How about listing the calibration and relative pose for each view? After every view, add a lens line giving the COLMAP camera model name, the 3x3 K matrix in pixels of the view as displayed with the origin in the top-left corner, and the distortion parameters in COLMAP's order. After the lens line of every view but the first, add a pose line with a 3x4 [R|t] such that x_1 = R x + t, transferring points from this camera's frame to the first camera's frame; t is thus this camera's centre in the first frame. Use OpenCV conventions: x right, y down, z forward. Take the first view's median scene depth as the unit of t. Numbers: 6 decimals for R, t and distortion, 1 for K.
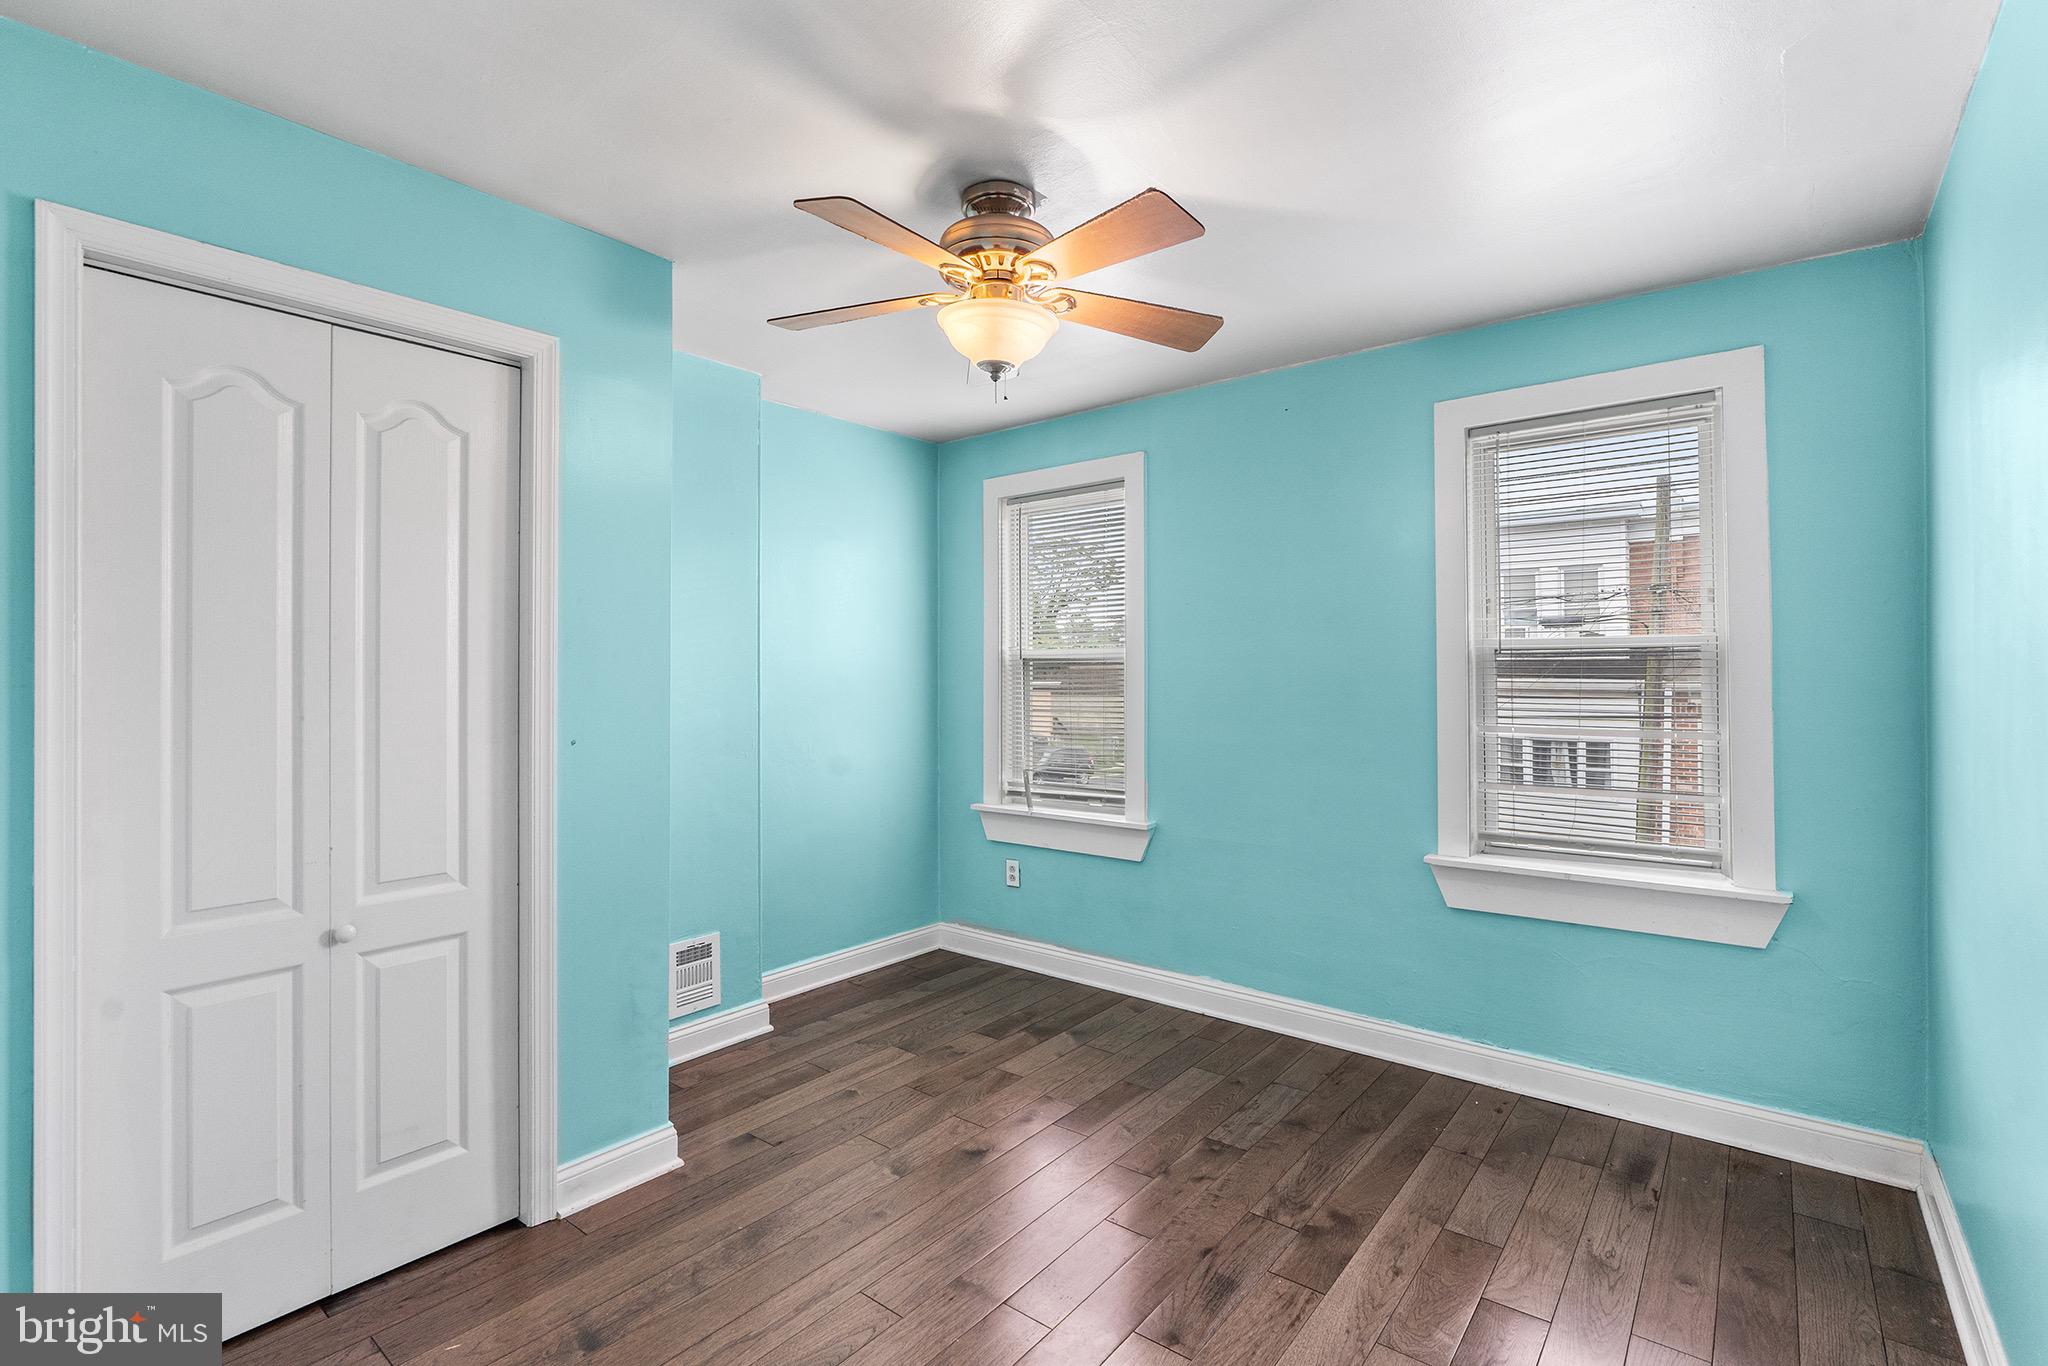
lens RADIAL K [[930.2, 0, 1019.1], [0, 930.2, 673.2], [0, 0, 1]] dist [-0.001016, 0.000102]
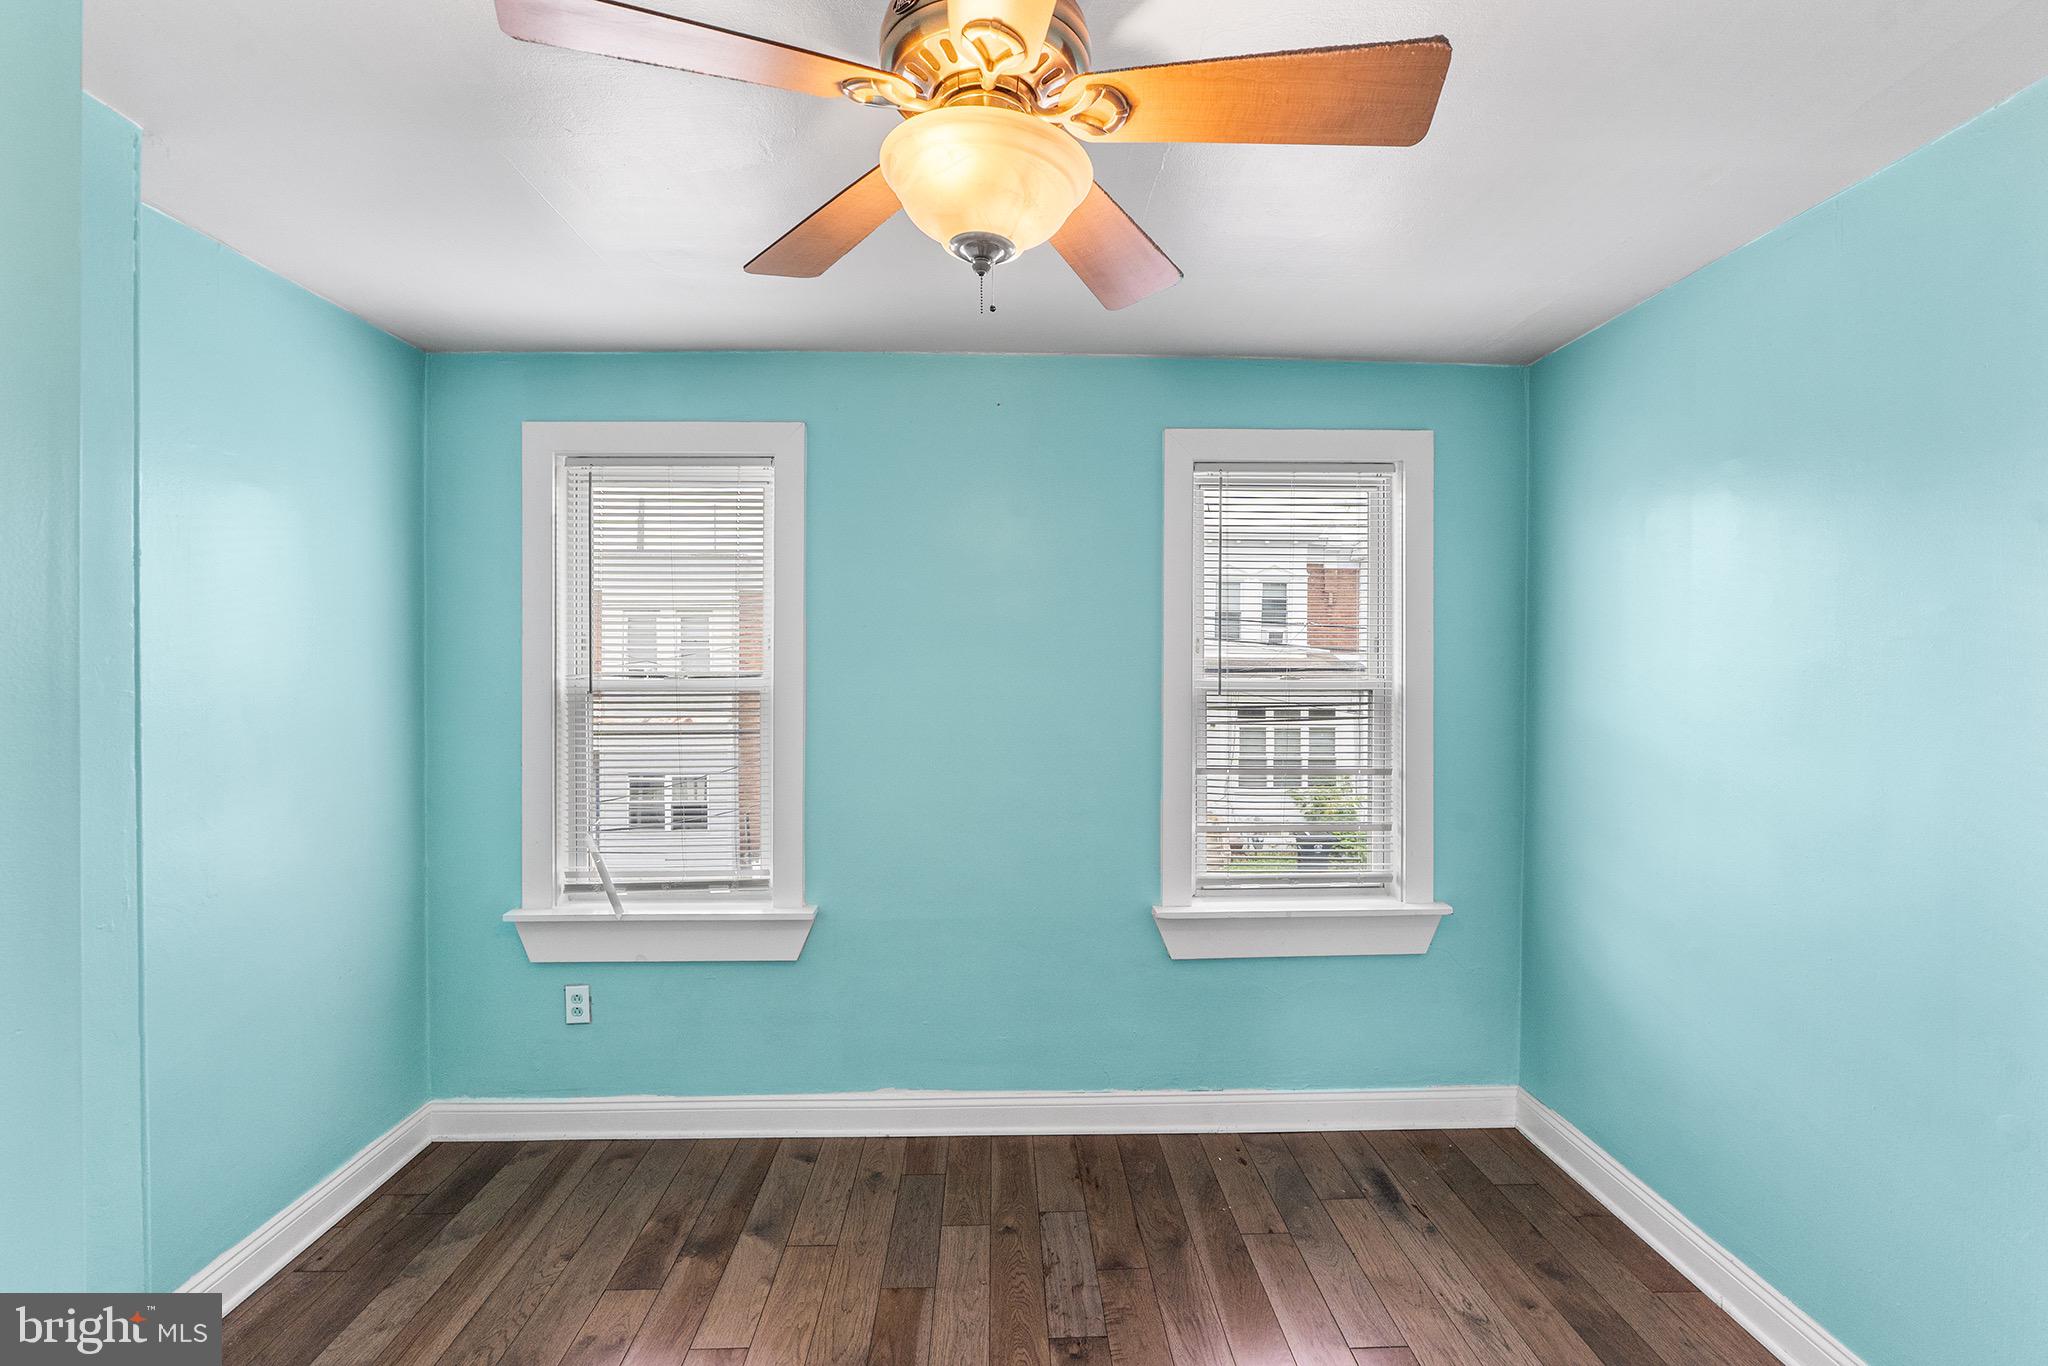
lens RADIAL K [[910.2, 0, 1018.6], [0, 910.2, 678.8], [0, 0, 1]] dist [-0.004689, 0.000026]
pose [[0.764478, -0.008497, 0.644594, -0.220387], [-0.004239, 0.999825, 0.018206, -0.045544], [-0.644636, -0.016650, 0.764308, 0.329747]]
